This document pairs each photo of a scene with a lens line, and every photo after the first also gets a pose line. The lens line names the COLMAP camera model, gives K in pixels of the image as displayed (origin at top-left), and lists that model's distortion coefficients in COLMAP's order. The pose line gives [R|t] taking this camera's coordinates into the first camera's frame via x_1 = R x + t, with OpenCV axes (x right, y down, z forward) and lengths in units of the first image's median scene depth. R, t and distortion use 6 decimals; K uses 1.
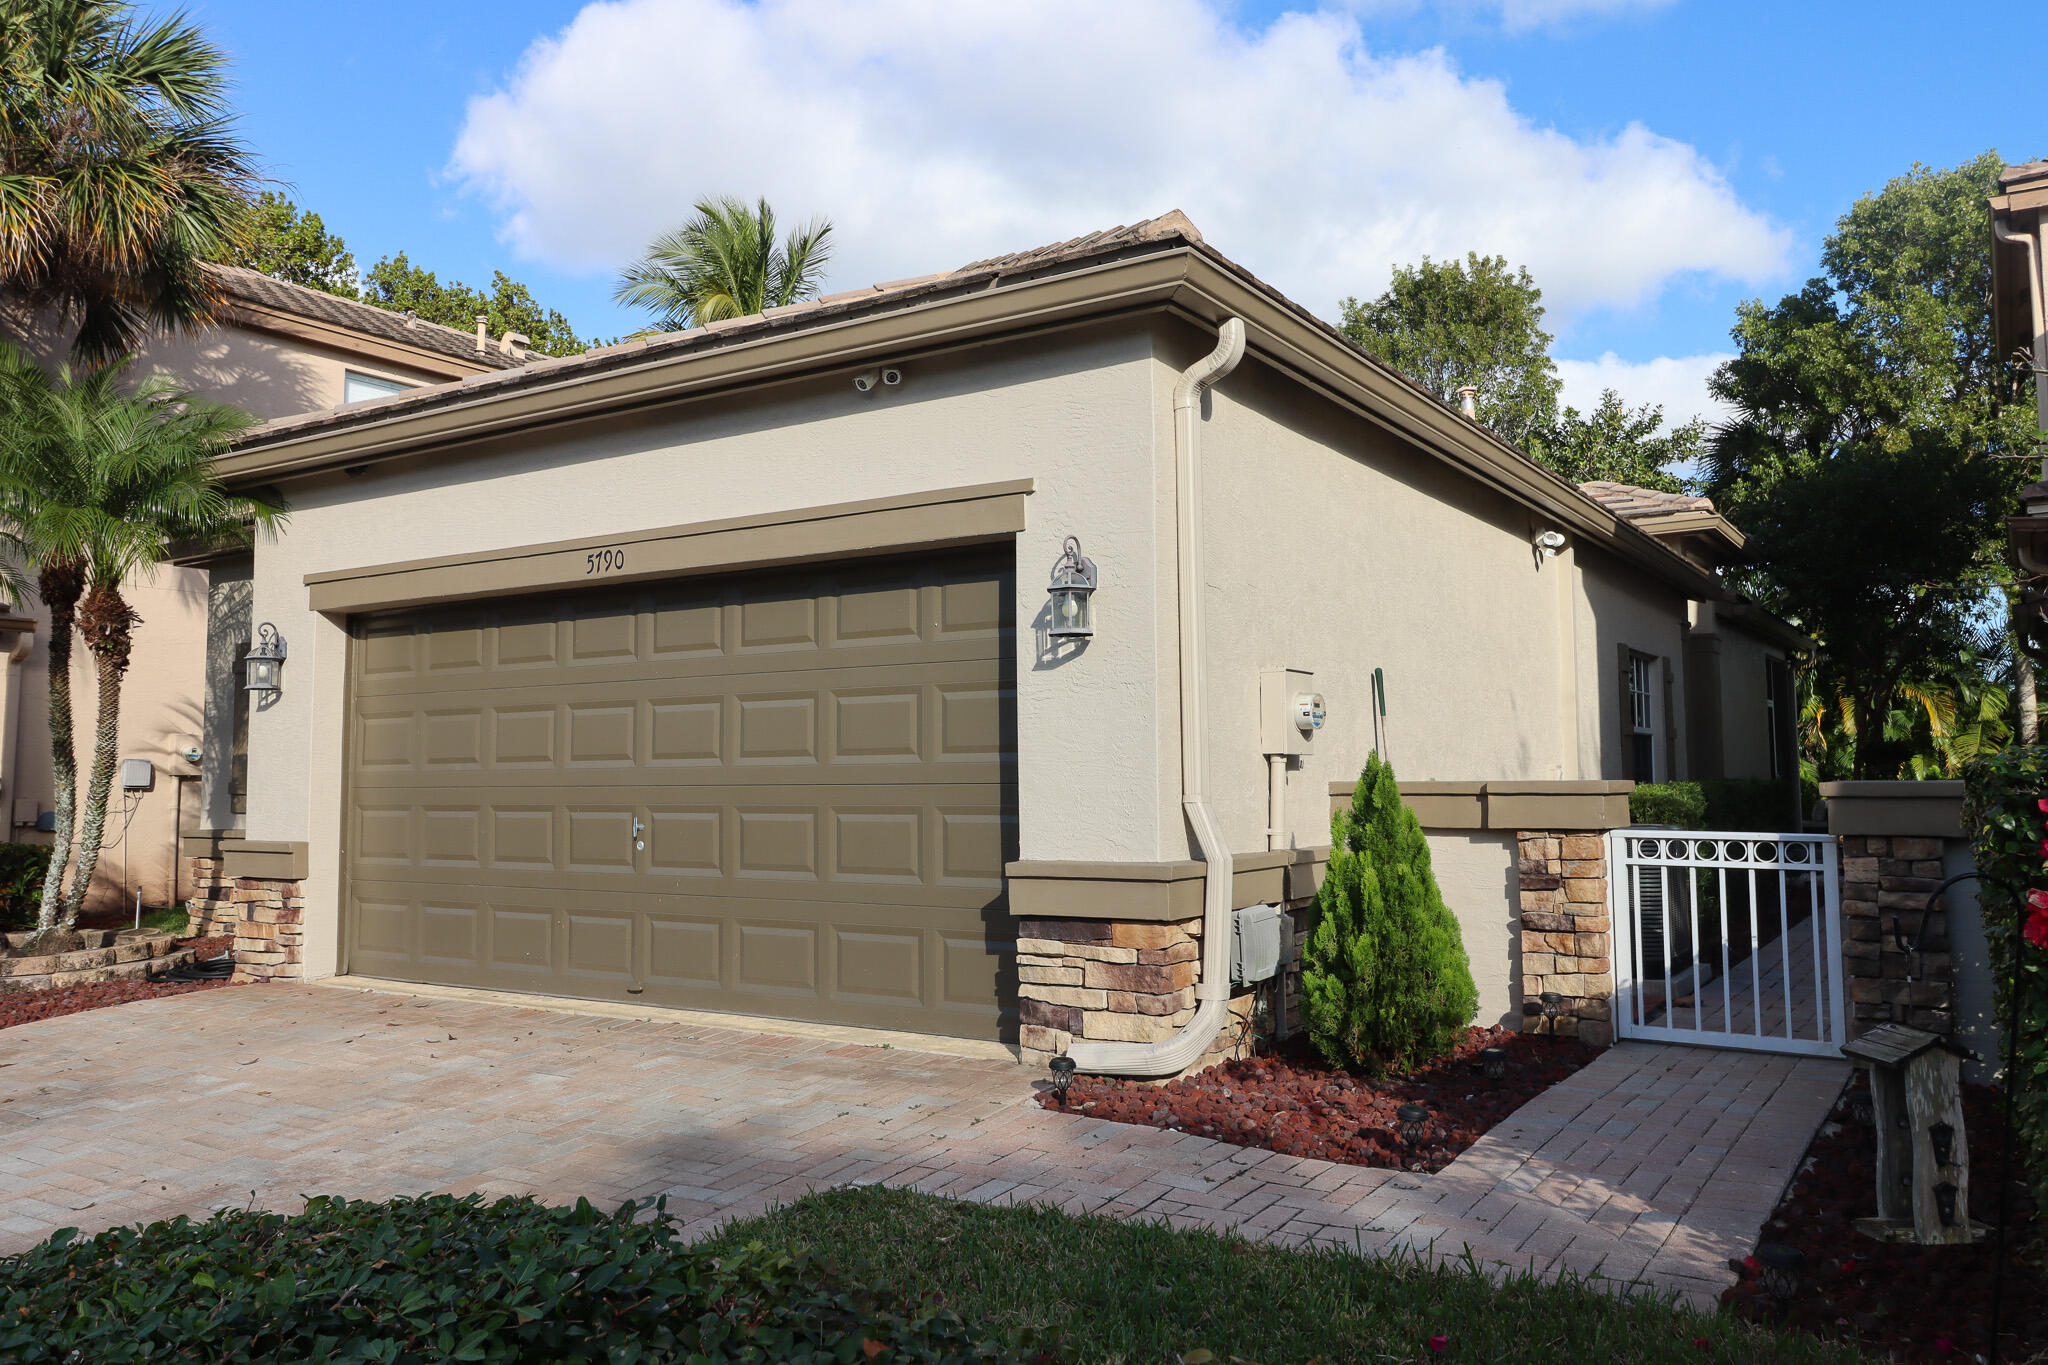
lens RADIAL K [[1561.1, 0, 1022.3], [0, 1561.1, 678.1], [0, 0, 1]] dist [0.010045, -0.003026]
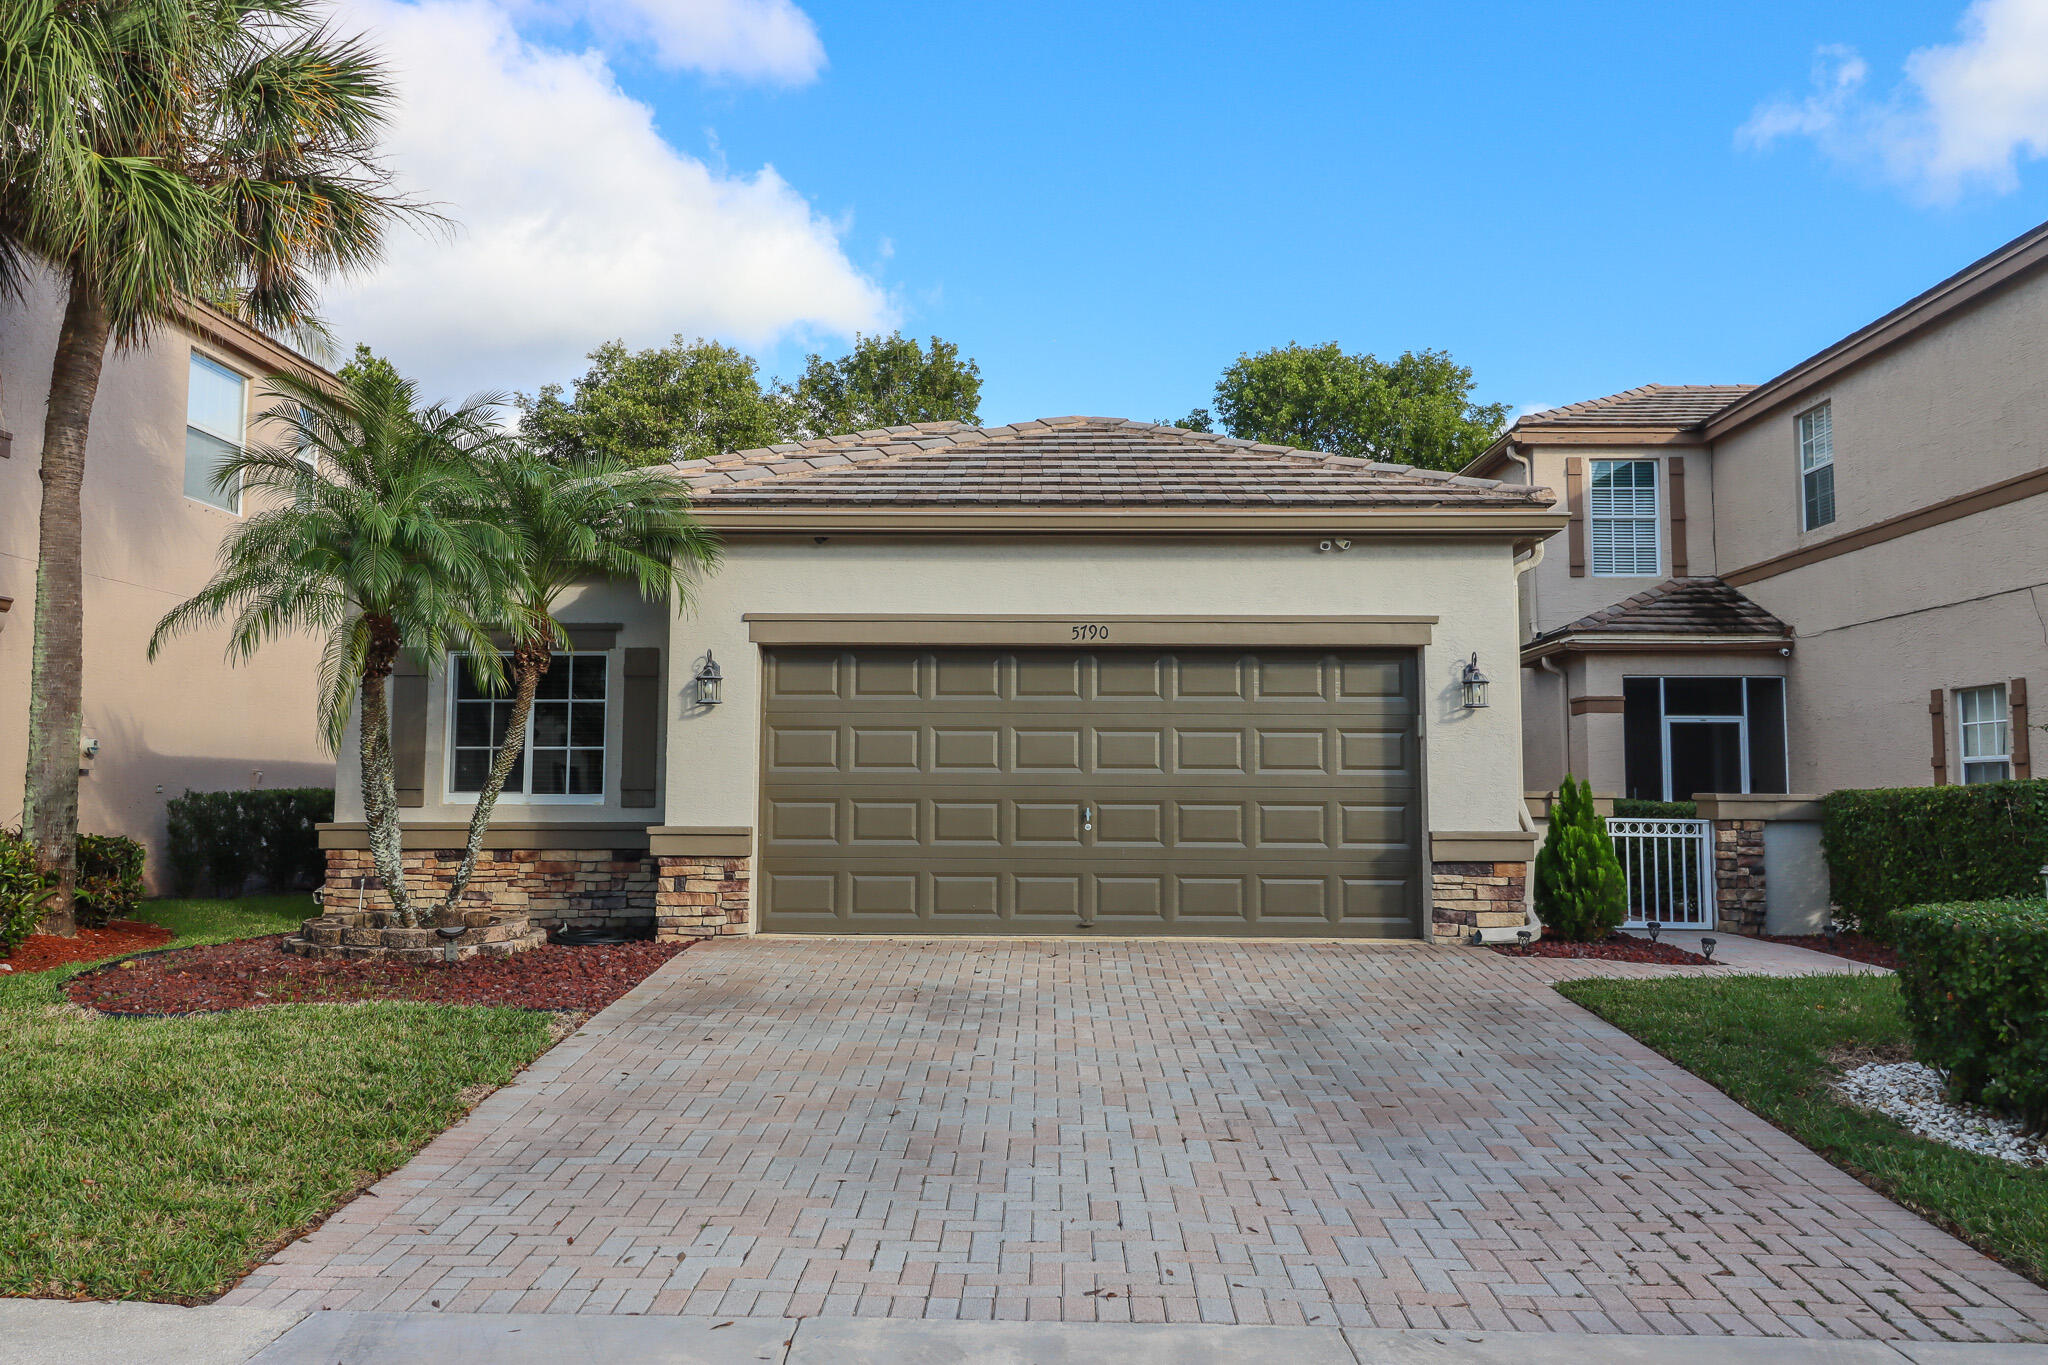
lens RADIAL K [[1658.4, 0, 1022.3], [0, 1658.4, 680.6], [0, 0, 1]] dist [0.001847, -0.000553]
pose [[0.847074, 0.049990, 0.529118, -1.174352], [-0.046907, 0.998714, -0.019261, 0.003448], [-0.529400, -0.008504, 0.848329, -0.293577]]
